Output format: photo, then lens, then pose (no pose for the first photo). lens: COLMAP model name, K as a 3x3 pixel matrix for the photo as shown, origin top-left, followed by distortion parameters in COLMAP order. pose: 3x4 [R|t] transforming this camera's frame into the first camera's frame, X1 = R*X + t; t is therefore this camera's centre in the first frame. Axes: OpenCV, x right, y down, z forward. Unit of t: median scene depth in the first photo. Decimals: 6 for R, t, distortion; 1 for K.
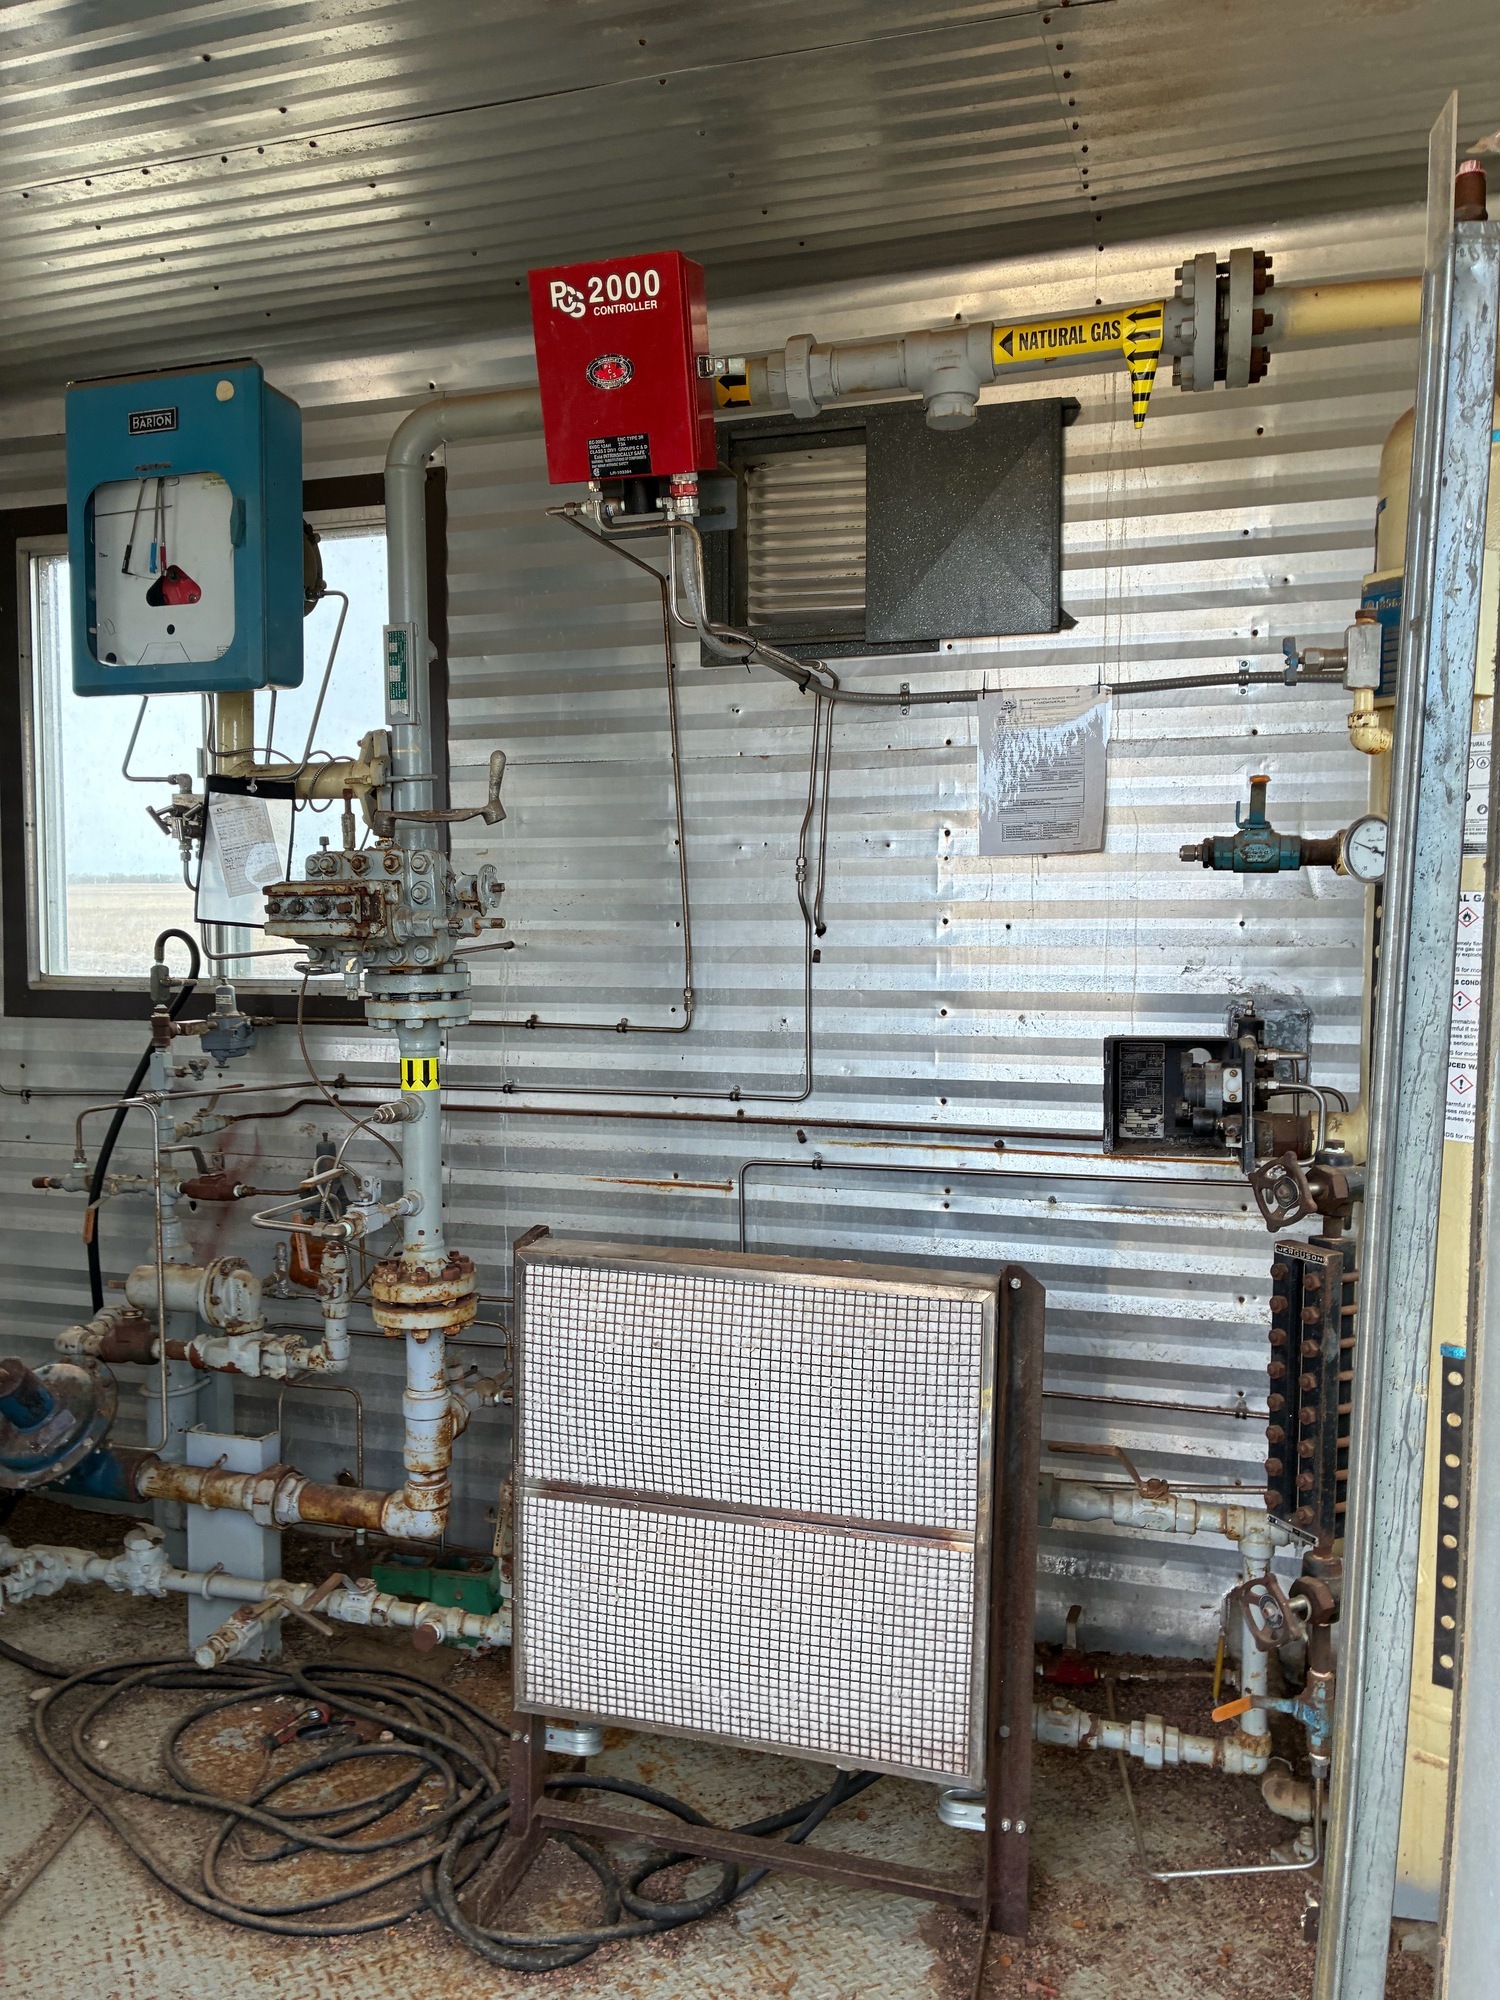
lens RADIAL K [[1509.8, 0, 752.6], [0, 1509.8, 981.4], [0, 0, 1]] dist [0.039212, -0.043753]
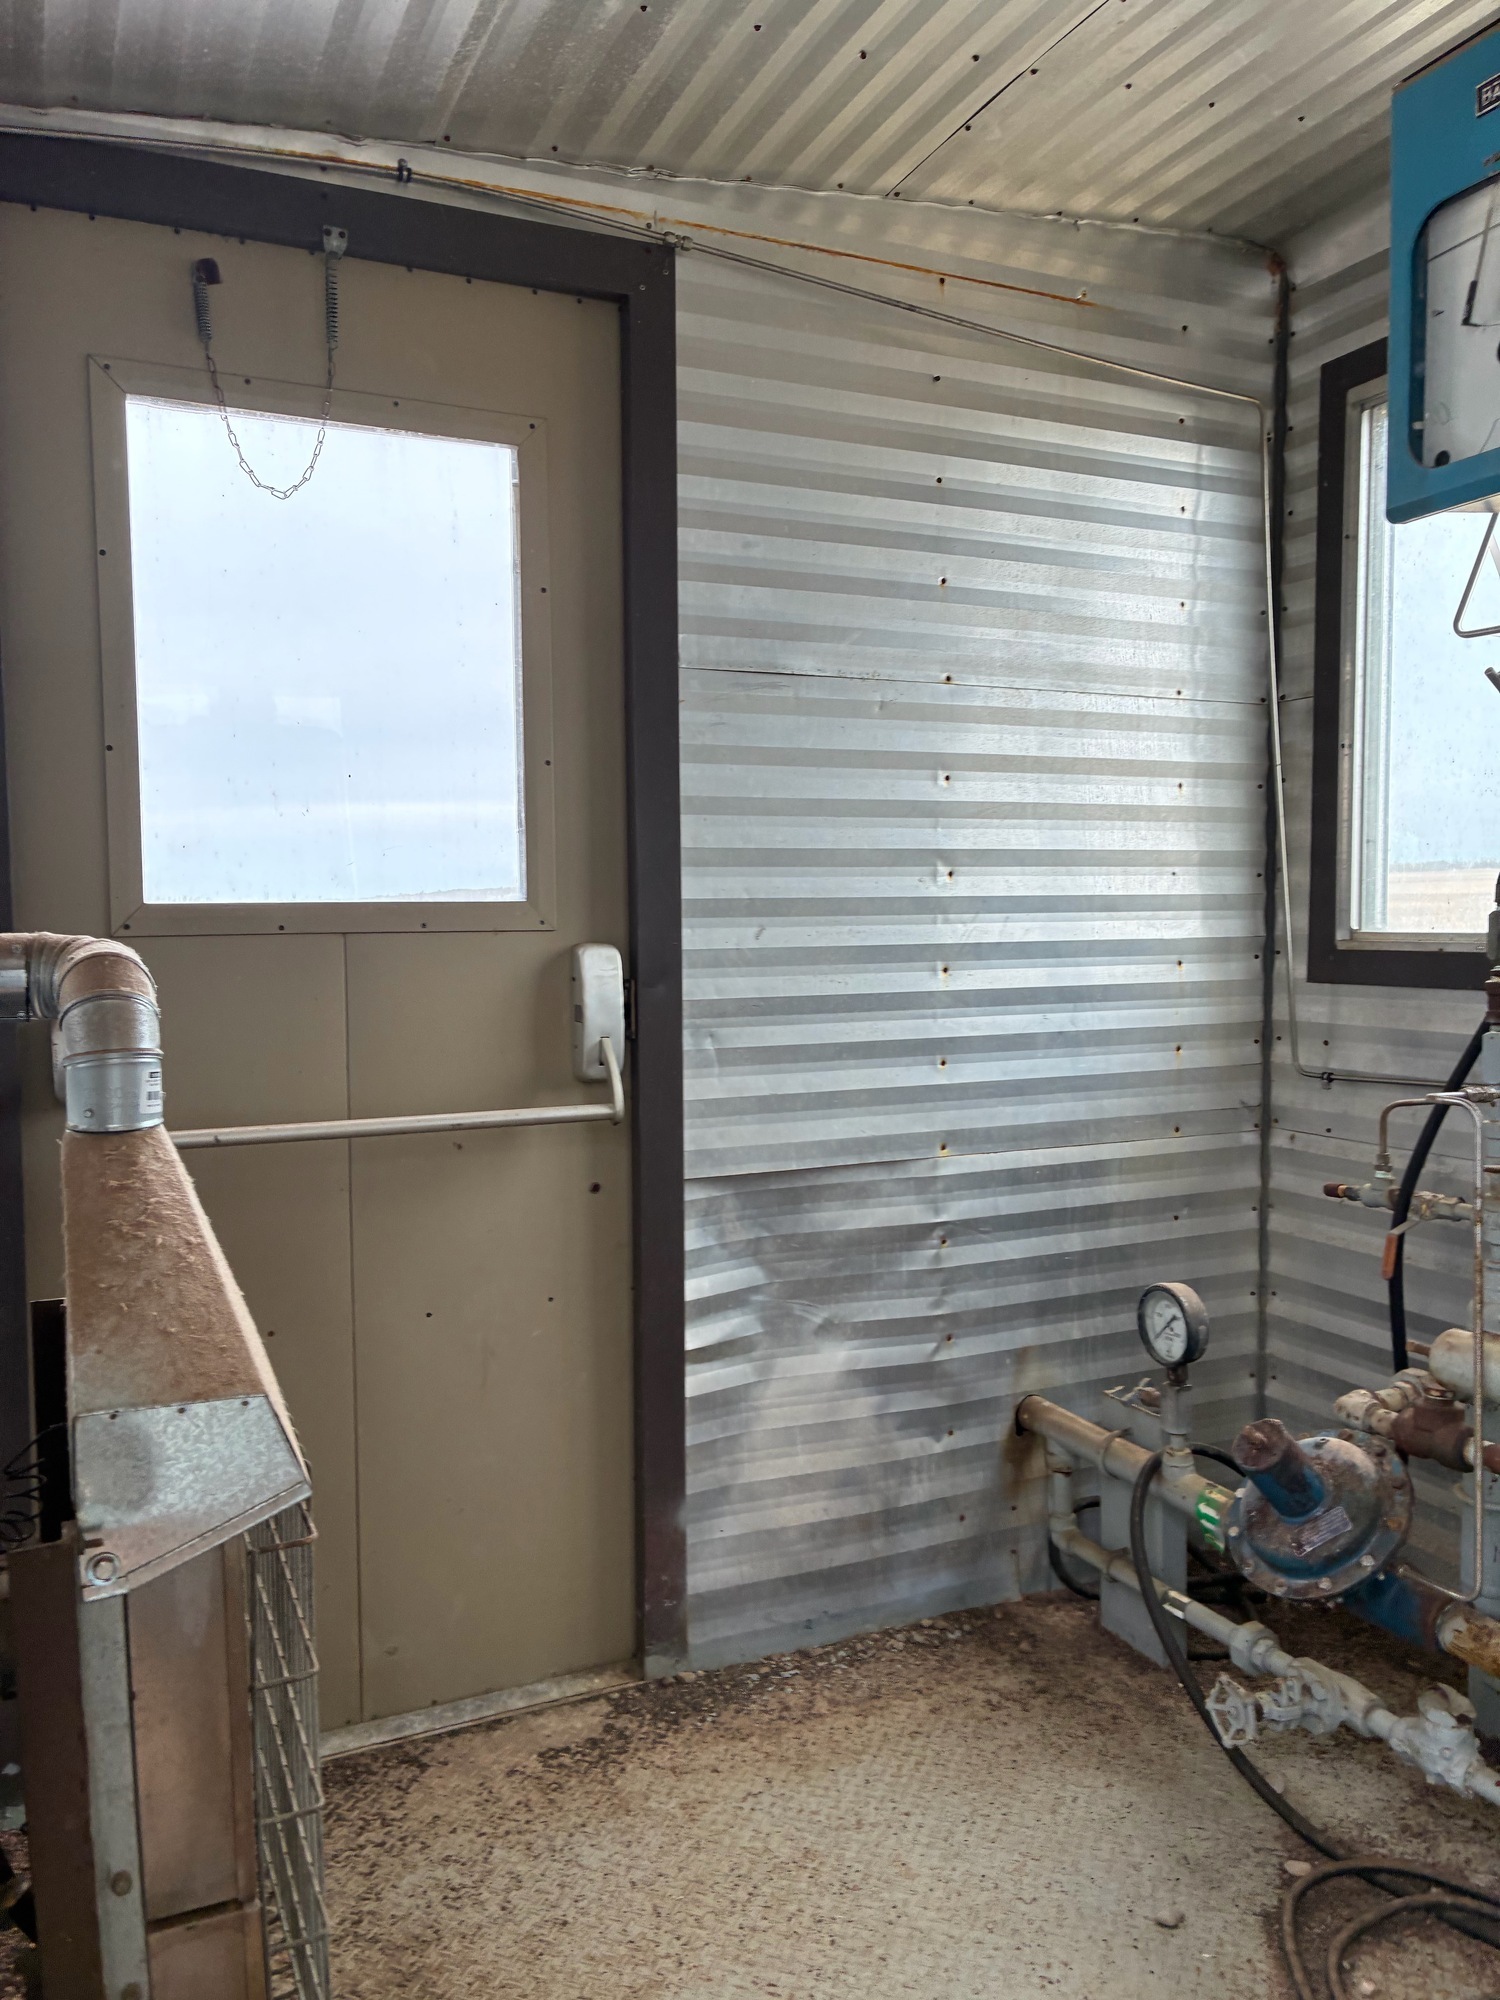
lens RADIAL K [[1509.8, 0, 750.5], [0, 1509.8, 998.6], [0, 0, 1]] dist [0.039212, -0.043753]
pose [[0.662544, 0.036827, -0.748117, -0.093783], [-0.027678, 0.999312, 0.024680, 0.024845], [0.748511, 0.004355, 0.663108, 0.280434]]
